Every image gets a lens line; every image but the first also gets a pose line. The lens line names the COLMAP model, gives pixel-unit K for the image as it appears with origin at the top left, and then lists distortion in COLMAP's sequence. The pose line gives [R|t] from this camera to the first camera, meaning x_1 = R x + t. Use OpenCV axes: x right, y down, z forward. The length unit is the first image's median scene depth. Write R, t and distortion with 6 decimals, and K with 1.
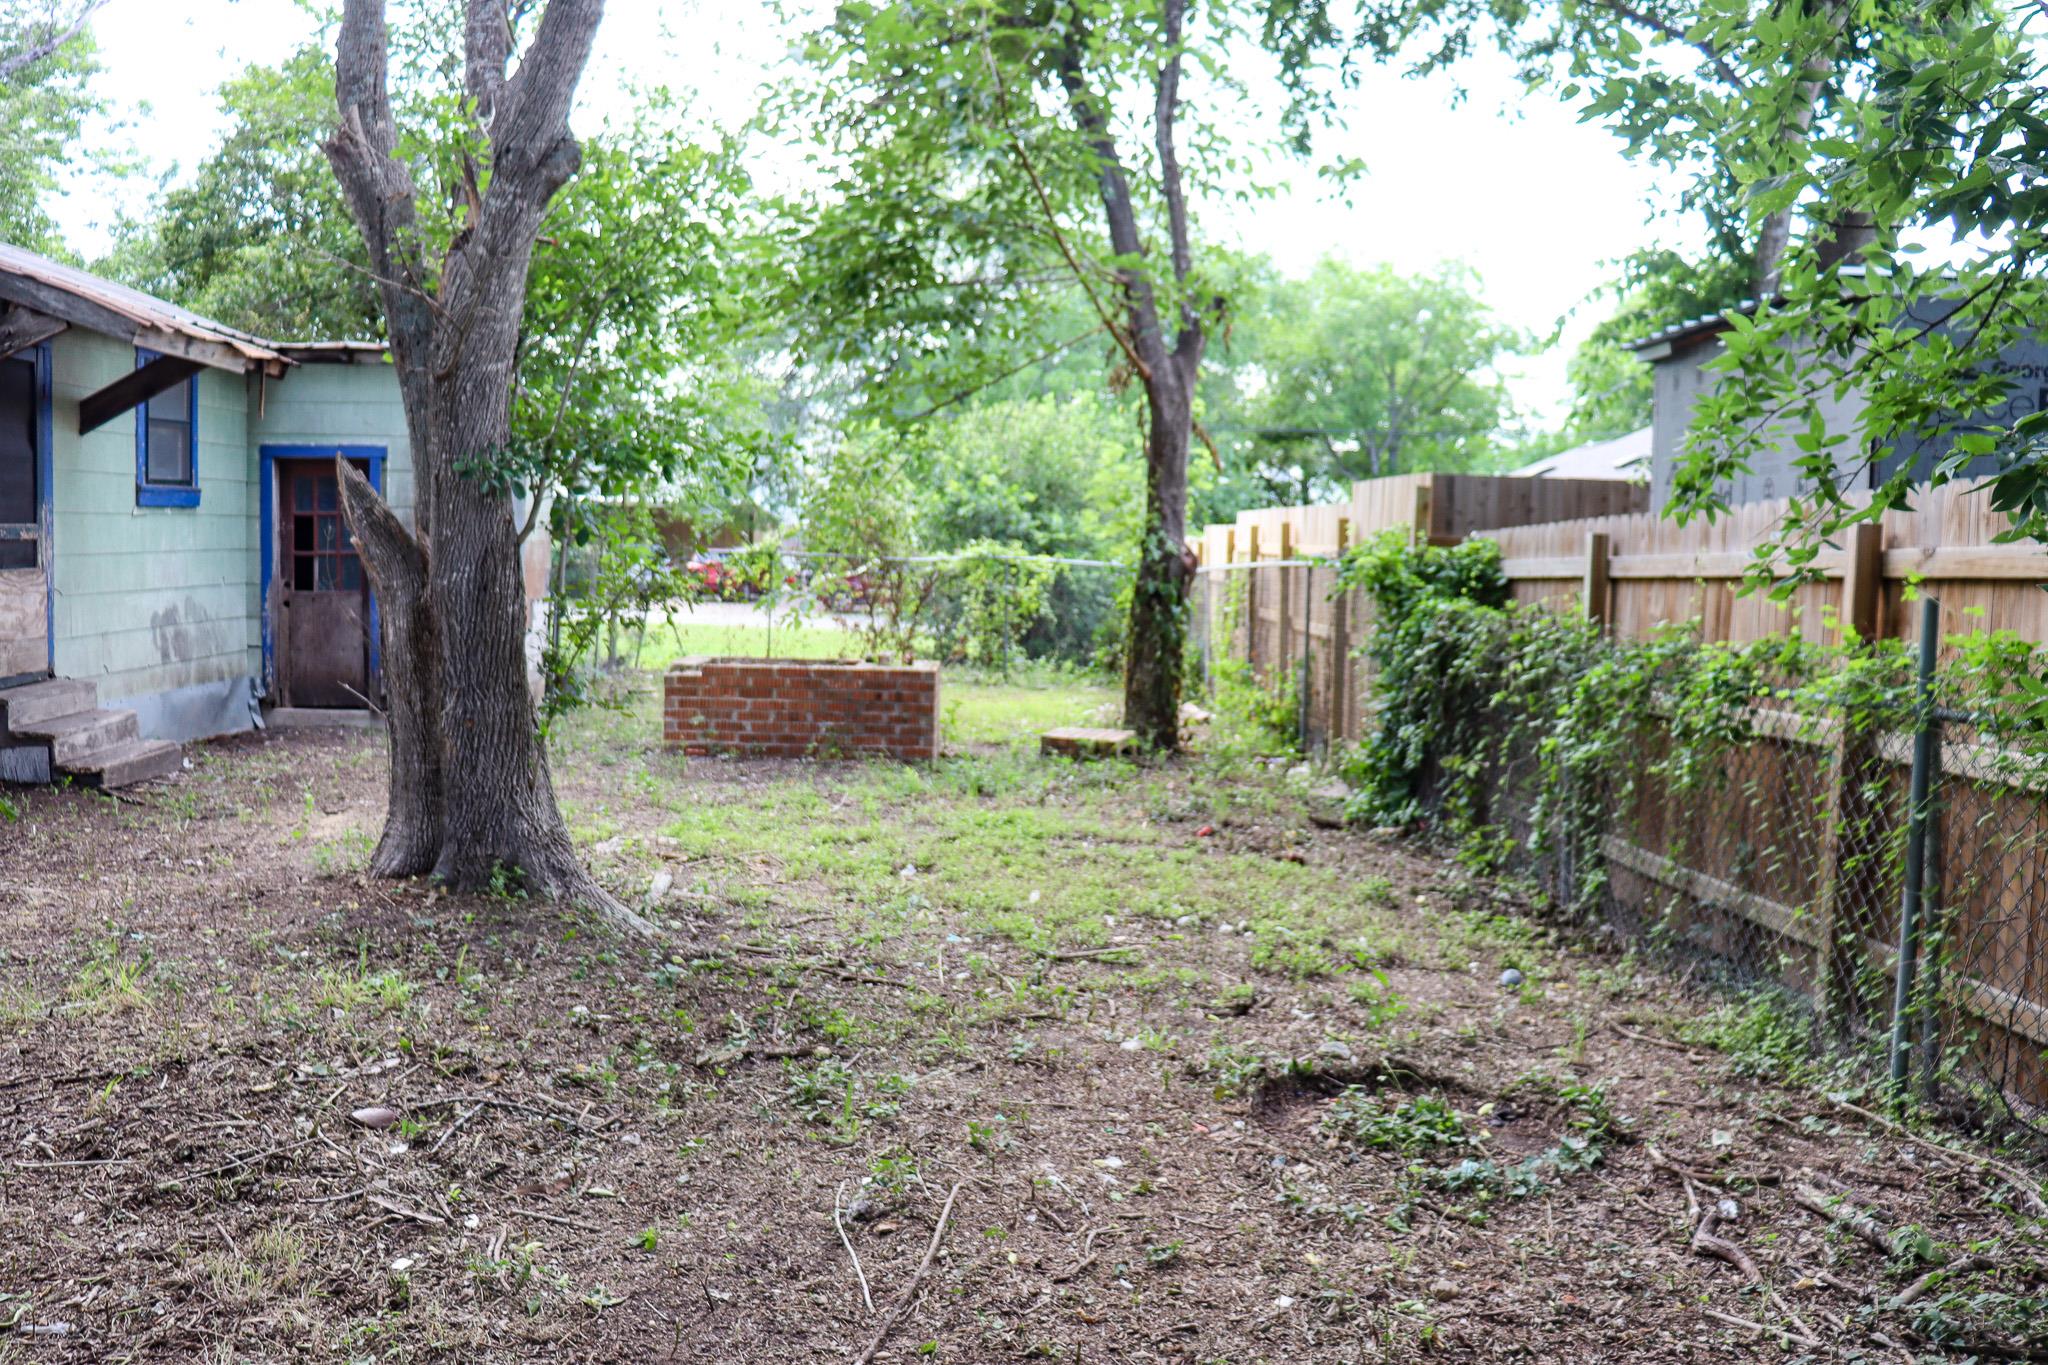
lens RADIAL K [[1688.0, 0, 1024.0], [0, 1688.0, 682.5], [0, 0, 1]] dist [-0.164088, 0.118387]
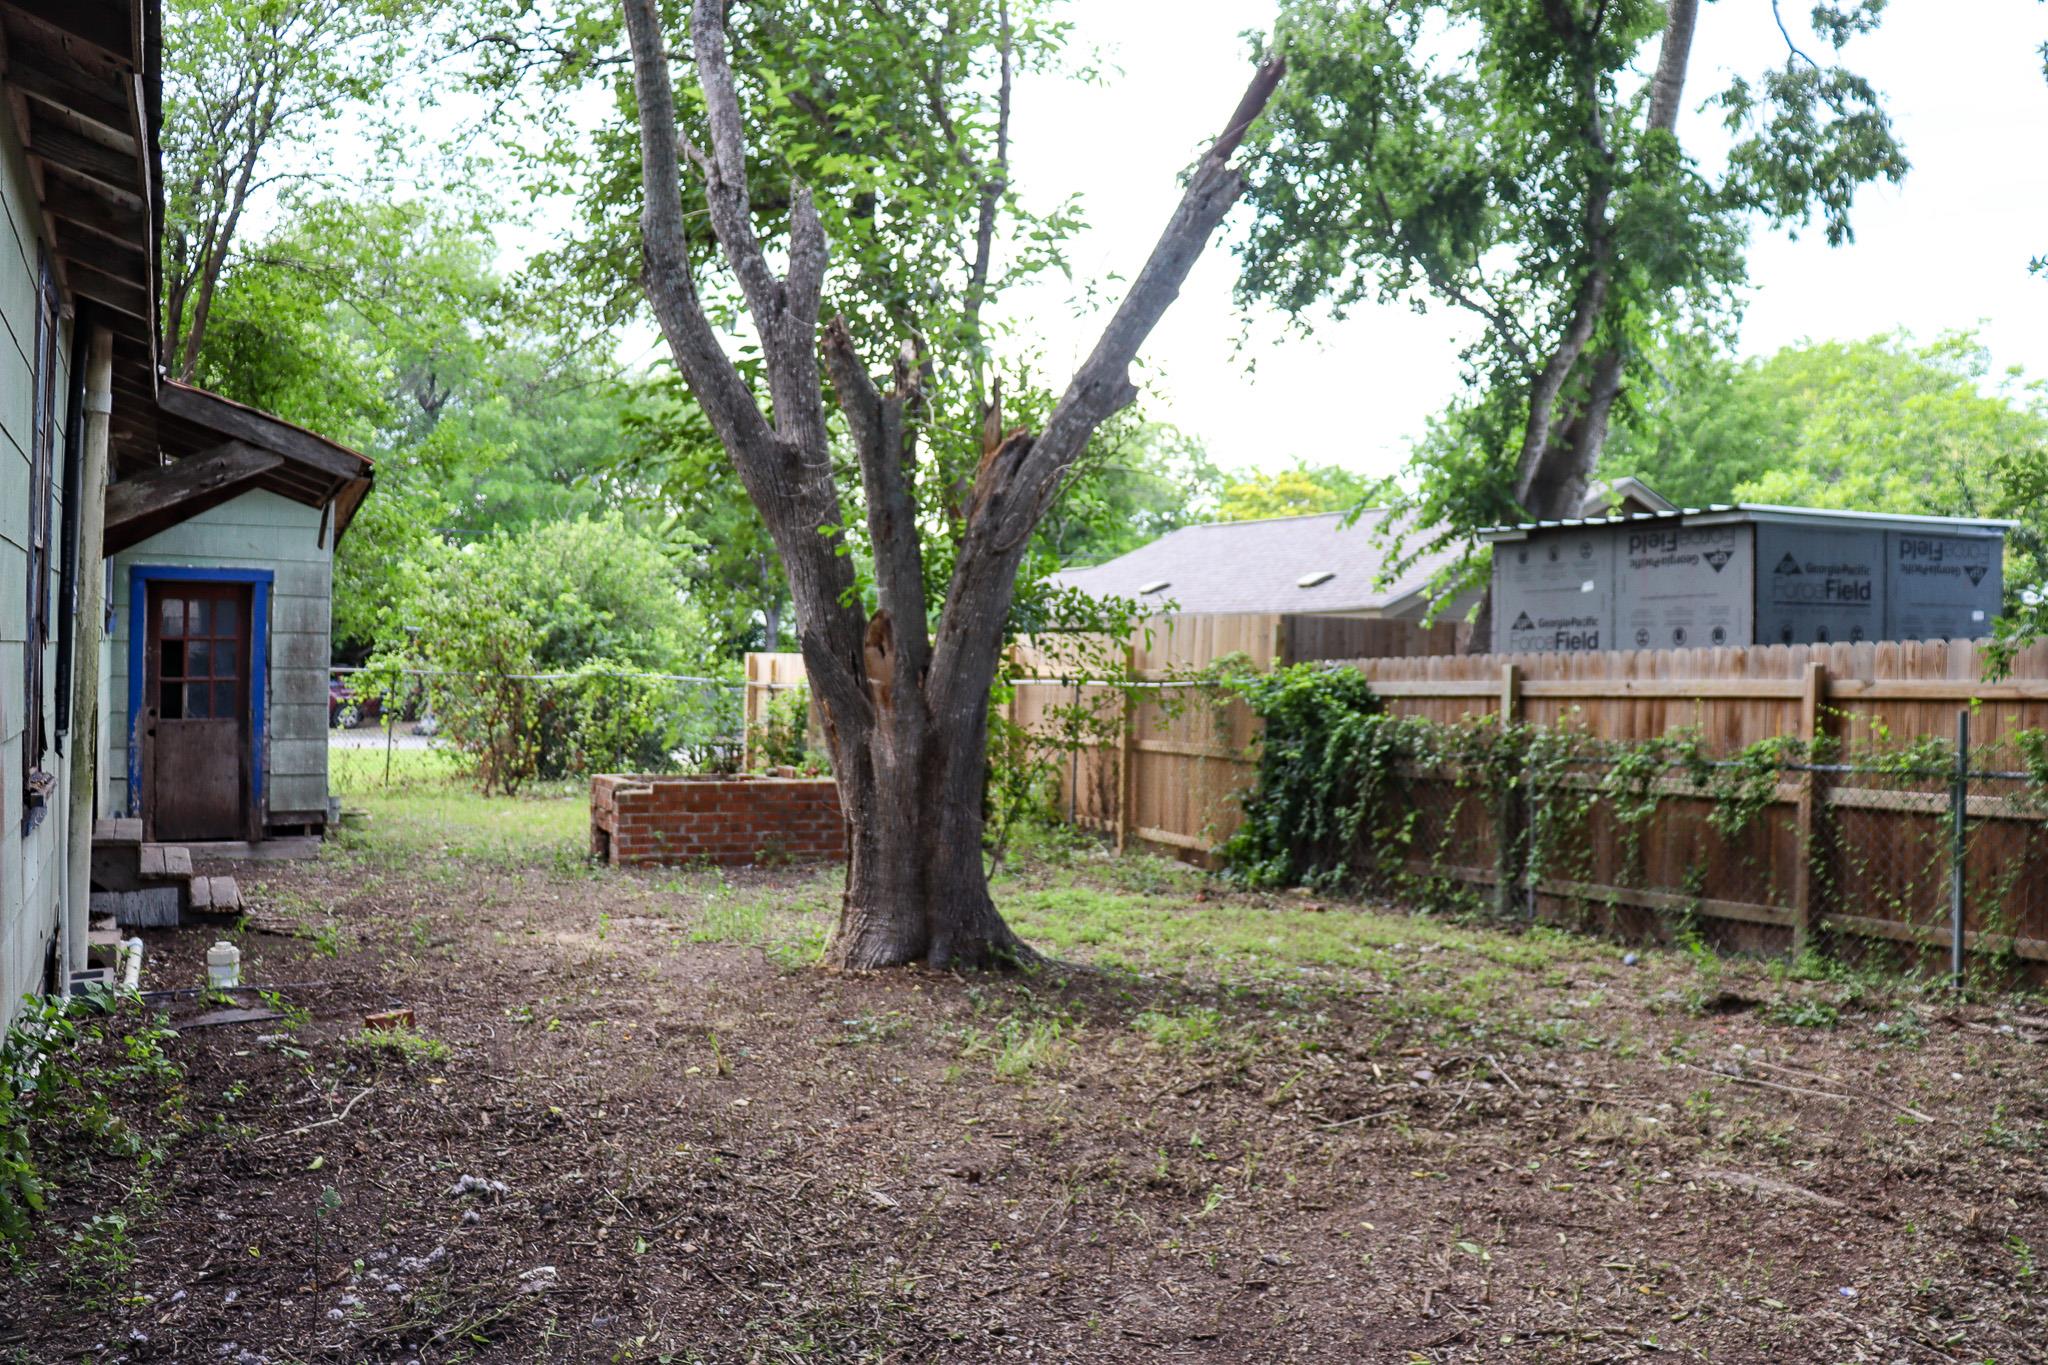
lens RADIAL K [[1688.0, 0, 1024.0], [0, 1688.0, 682.5], [0, 0, 1]] dist [-0.164088, 0.118387]
pose [[0.903884, -0.009408, 0.427673, -0.400466], [0.035851, 0.997907, -0.053819, -0.008377], [-0.426272, 0.063978, 0.902330, -0.066901]]
